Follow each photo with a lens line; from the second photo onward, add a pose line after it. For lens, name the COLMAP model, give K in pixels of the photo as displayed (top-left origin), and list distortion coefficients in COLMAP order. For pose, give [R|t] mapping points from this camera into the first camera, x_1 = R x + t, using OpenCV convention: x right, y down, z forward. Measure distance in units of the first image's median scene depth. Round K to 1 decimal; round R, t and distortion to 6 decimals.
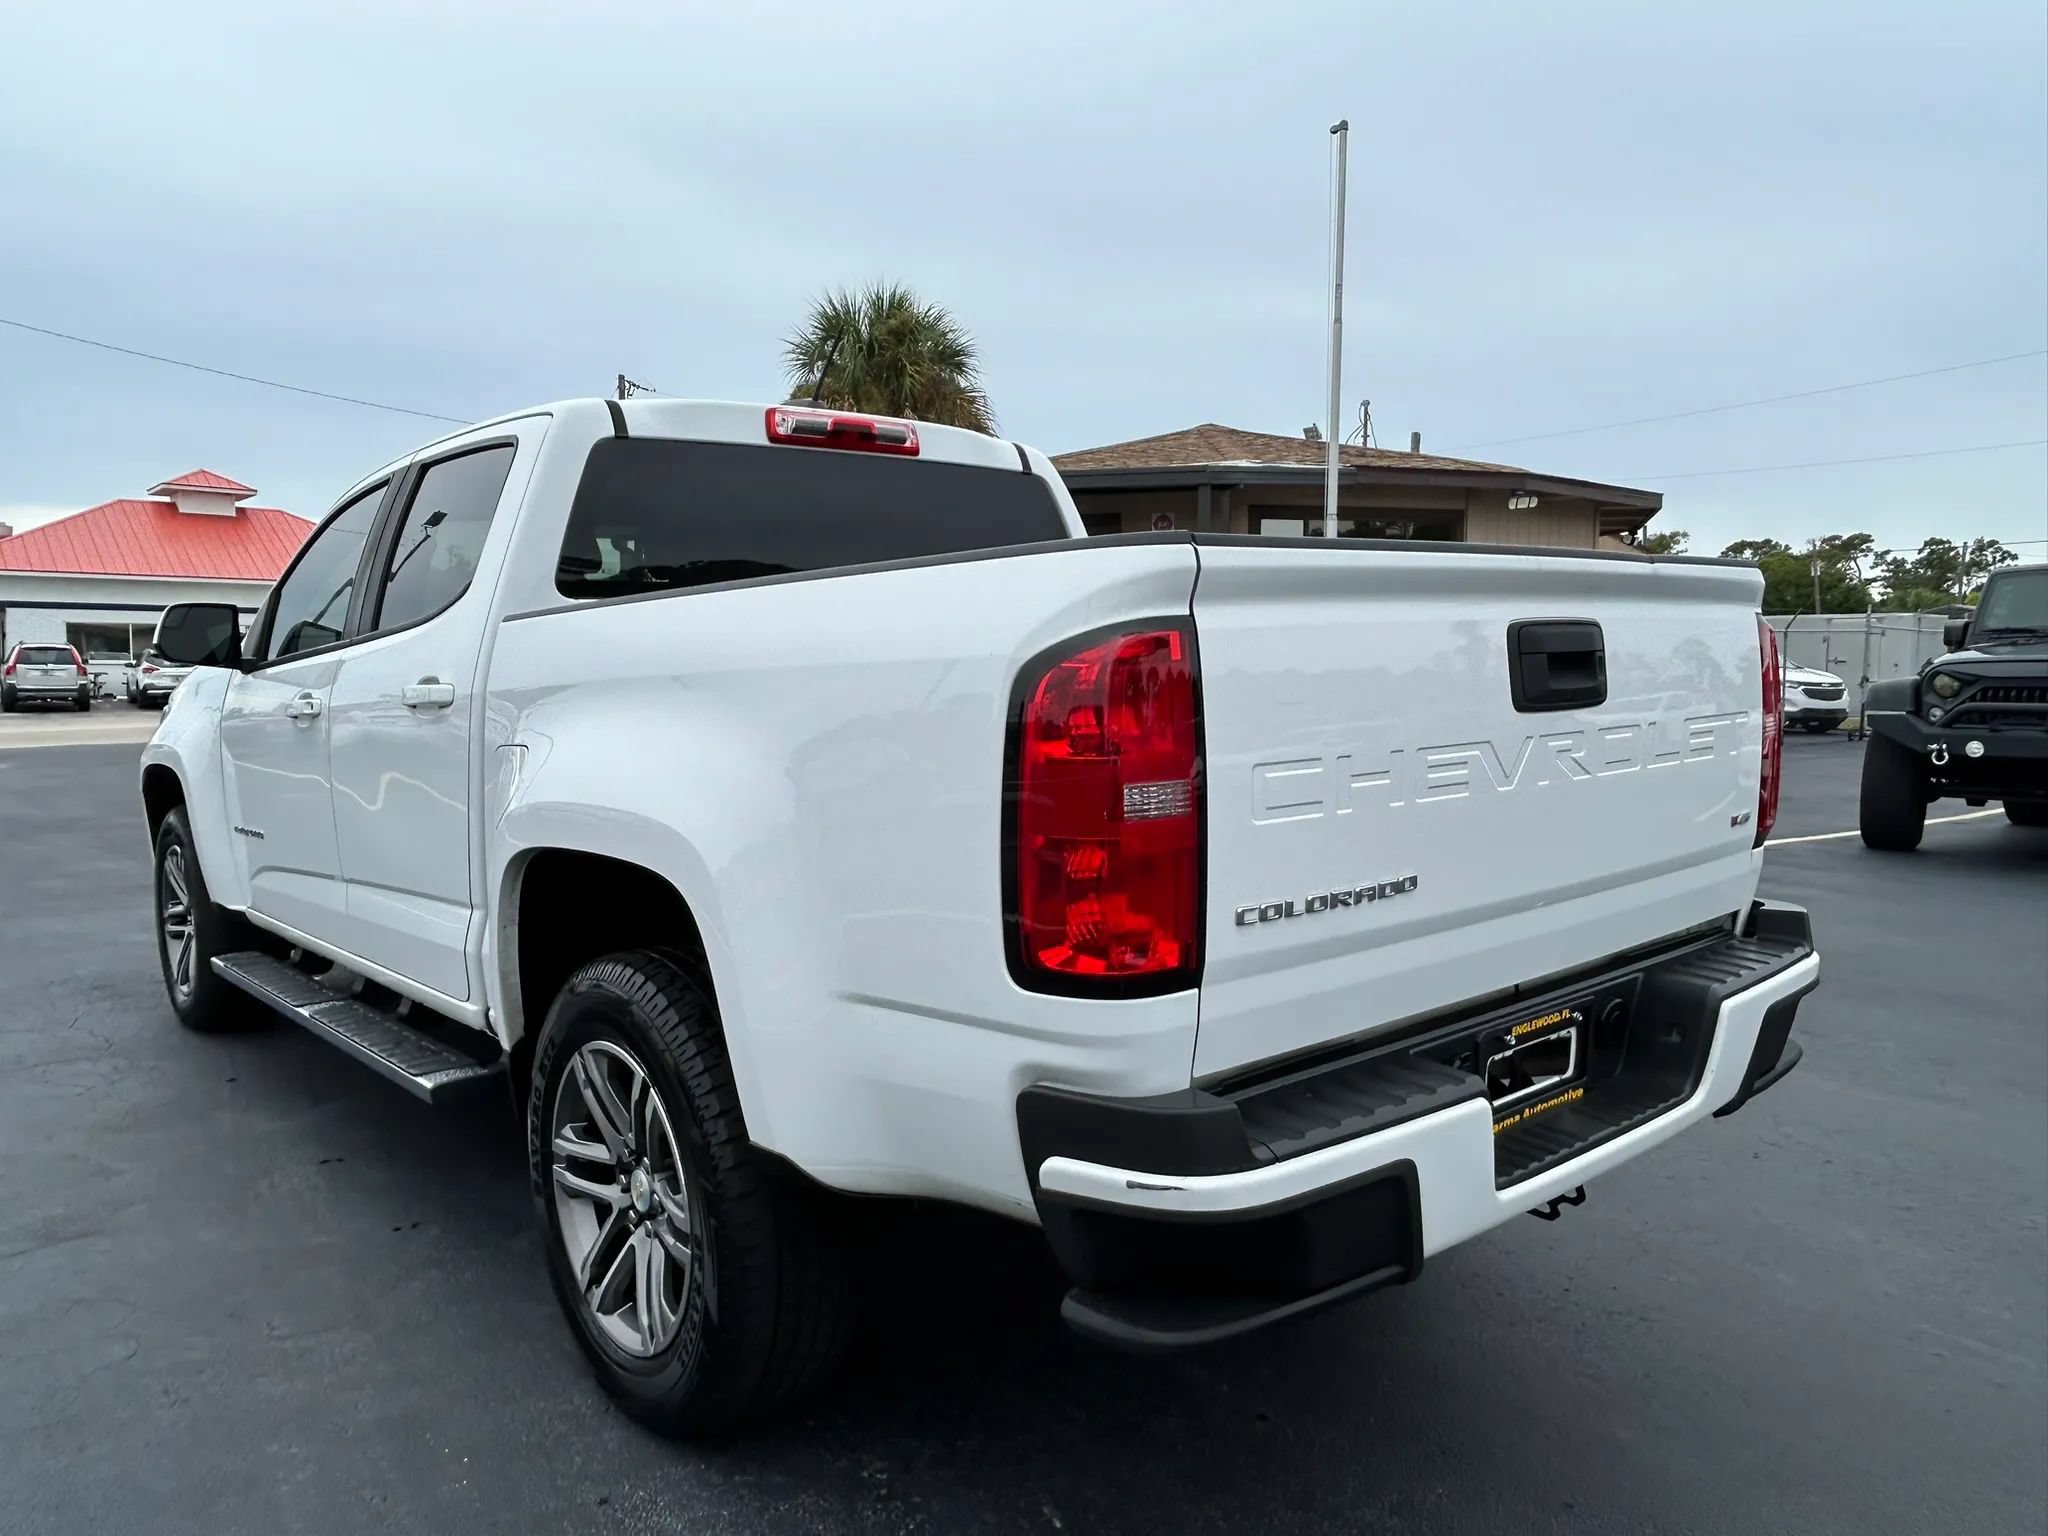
lens RADIAL K [[1454.6, 0, 1036.0], [0, 1454.6, 771.8], [0, 0, 1]] dist [0.006339, -0.013140]
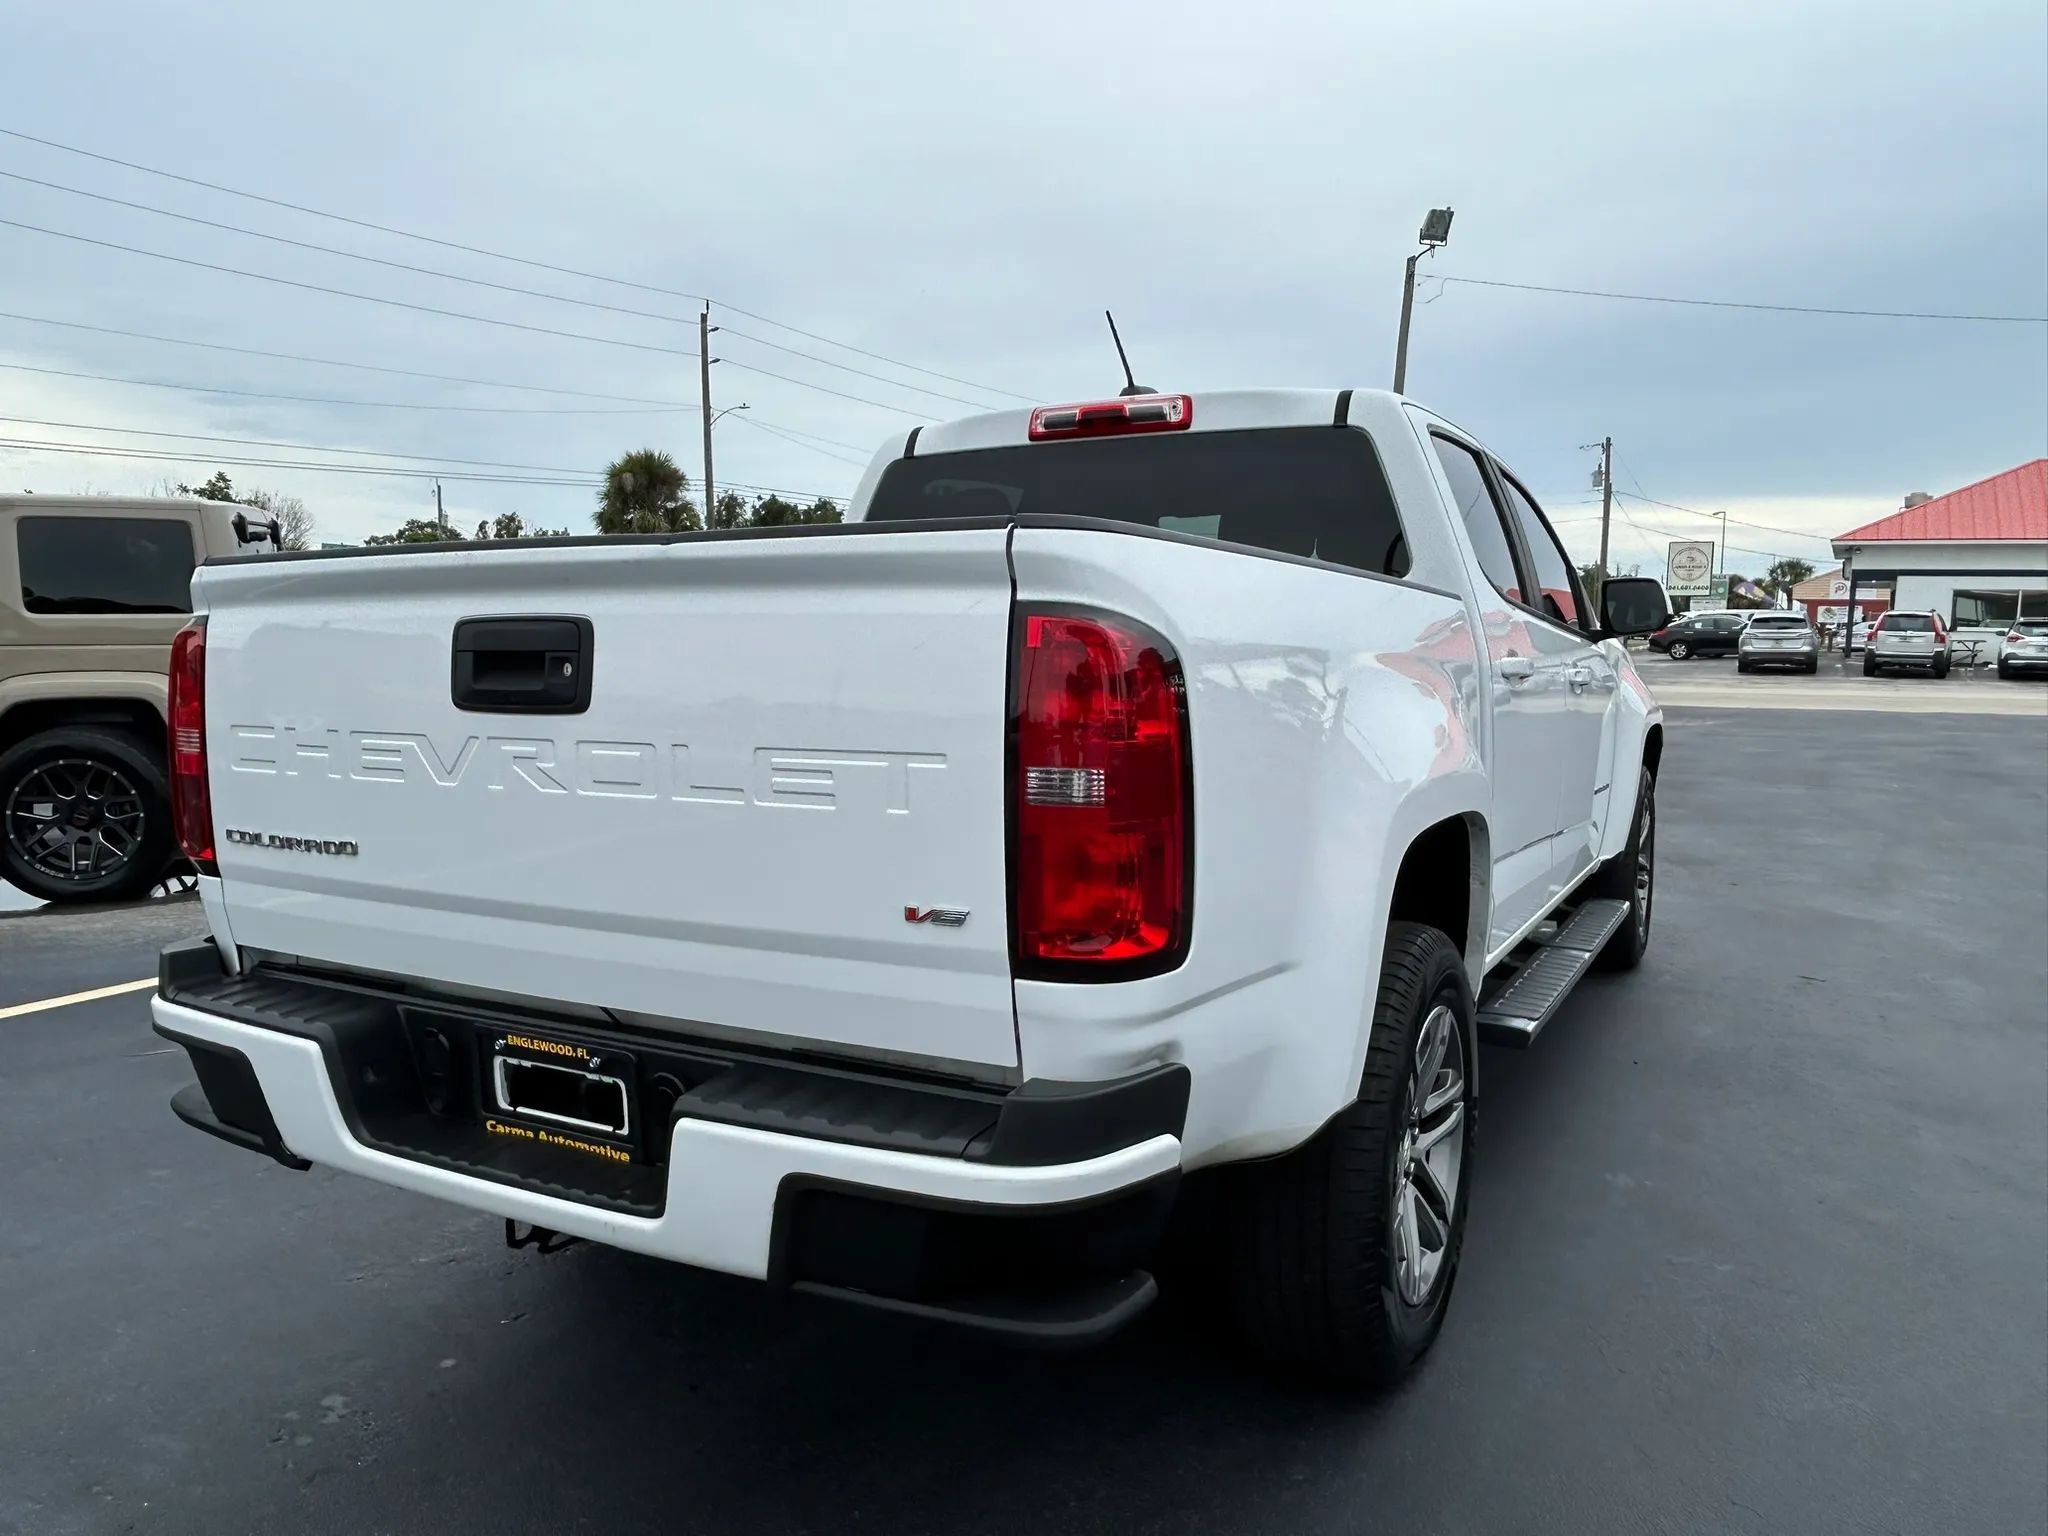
lens RADIAL K [[1454.6, 0, 1010.4], [0, 1454.6, 774.3], [0, 0, 1]] dist [0.006339, -0.013140]
pose [[0.331365, 0.107870, -0.937316, 1.085811], [-0.084242, 0.992858, 0.084480, -0.088050], [0.939734, 0.050967, 0.338085, 0.795182]]
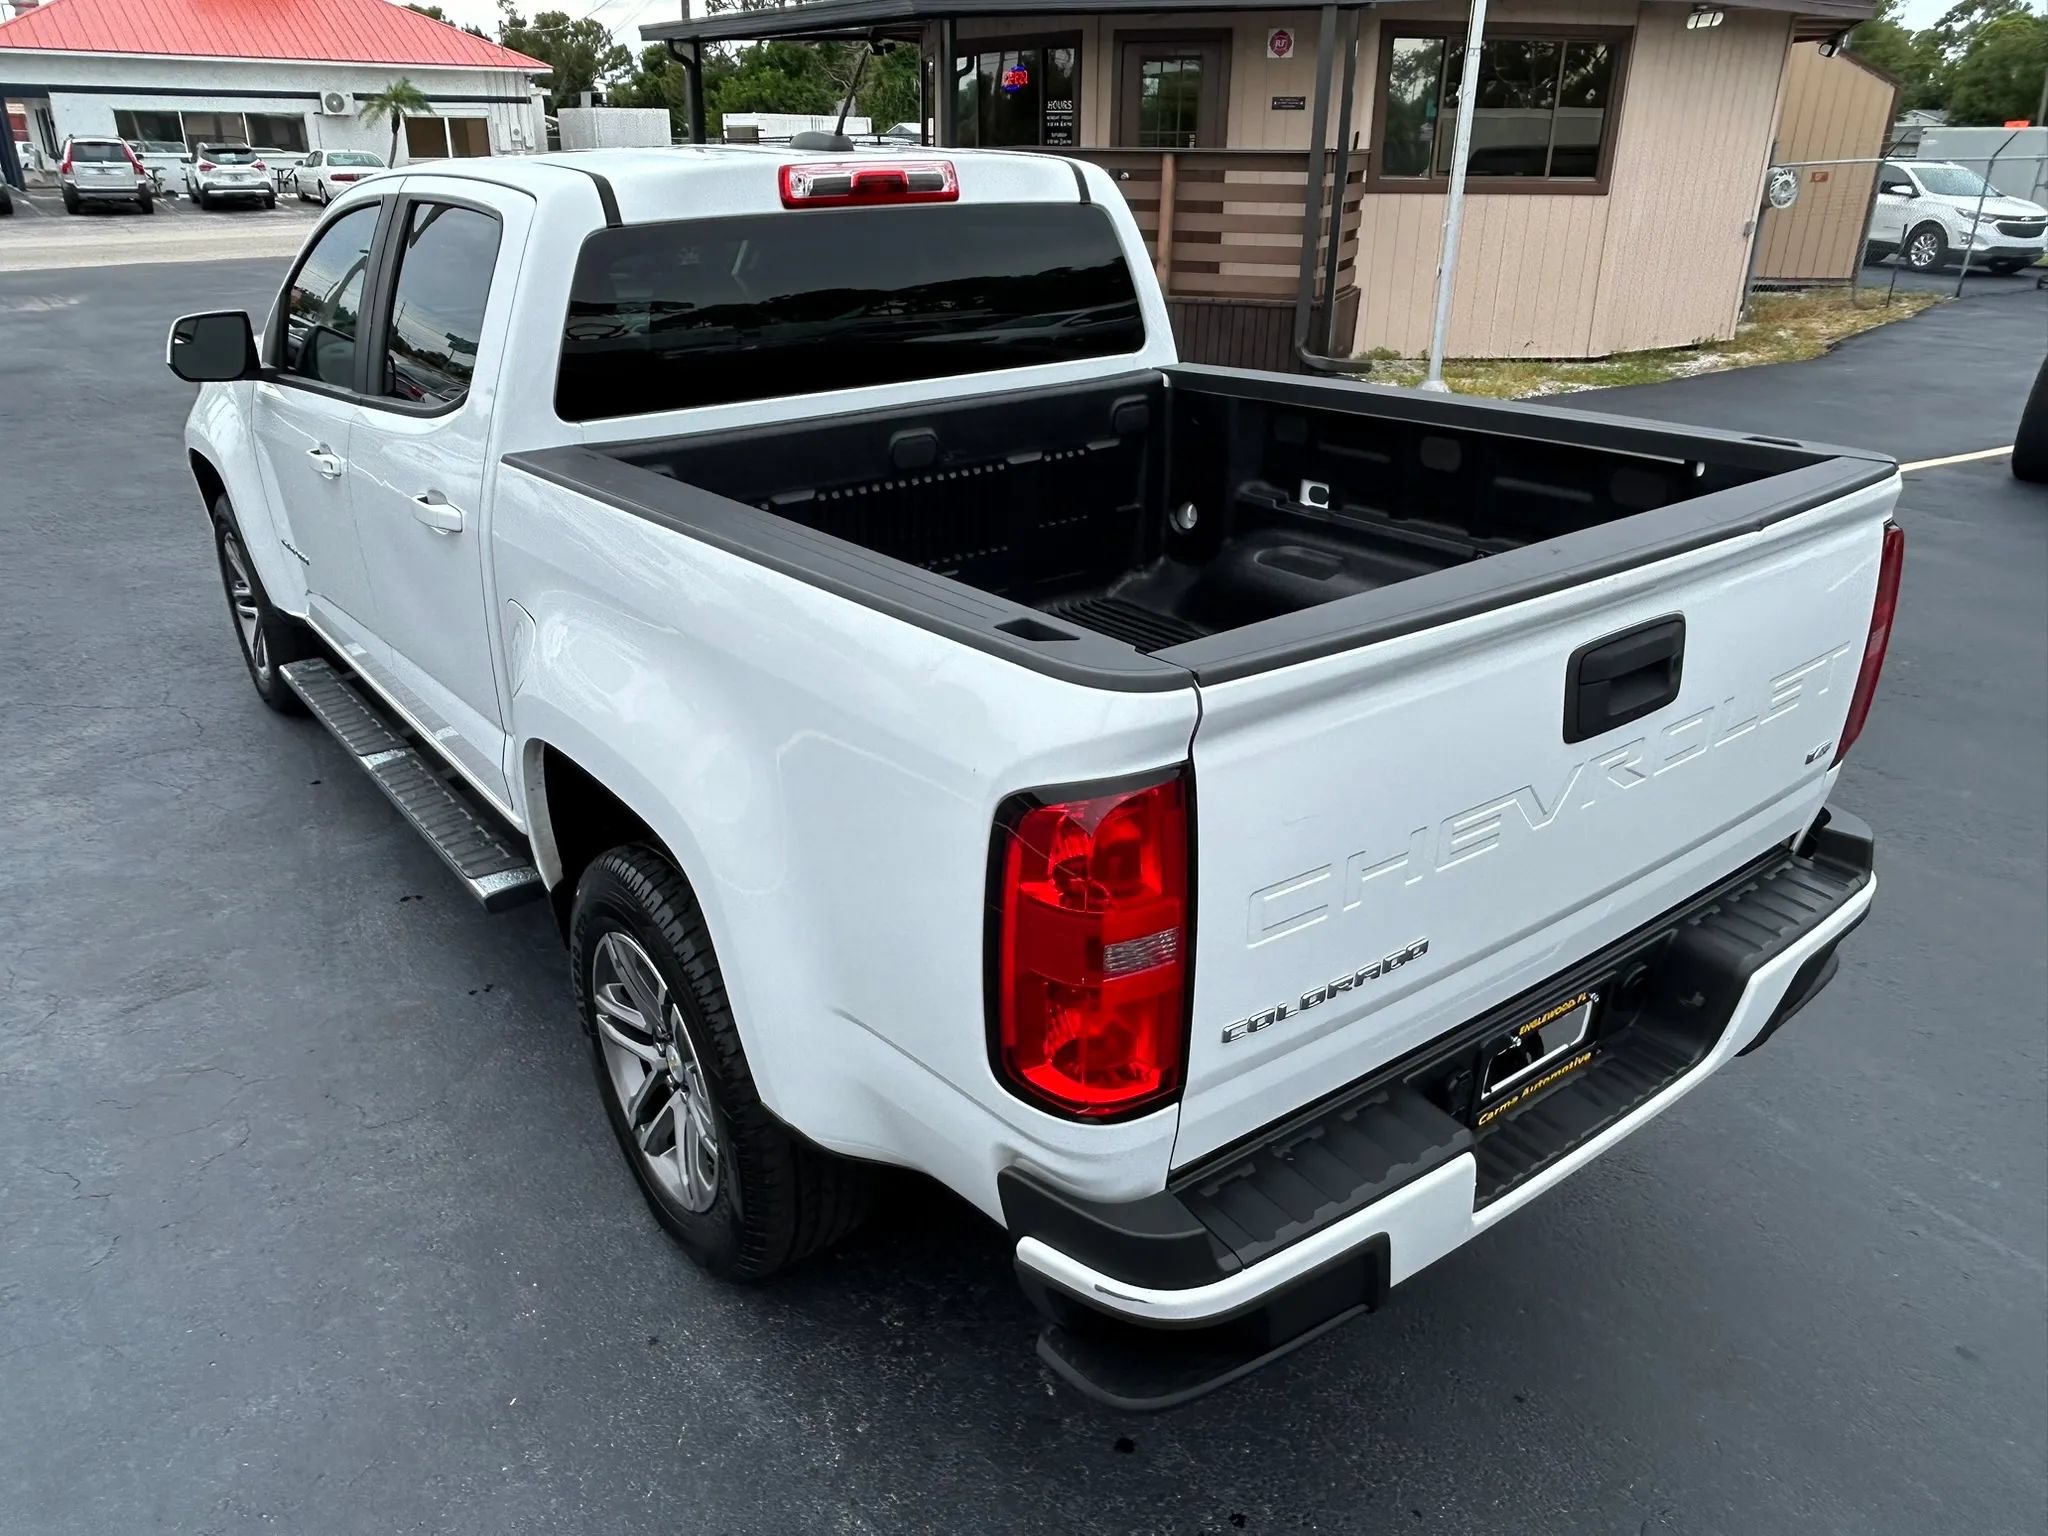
lens RADIAL K [[1454.6, 0, 1024.4], [0, 1454.6, 787.3], [0, 0, 1]] dist [0.006339, -0.013140]
pose [[0.997211, 0.039601, -0.063257, 0.039048], [-0.015919, 0.940964, 0.338132, -0.248874], [0.072913, -0.336183, 0.938970, 0.084491]]
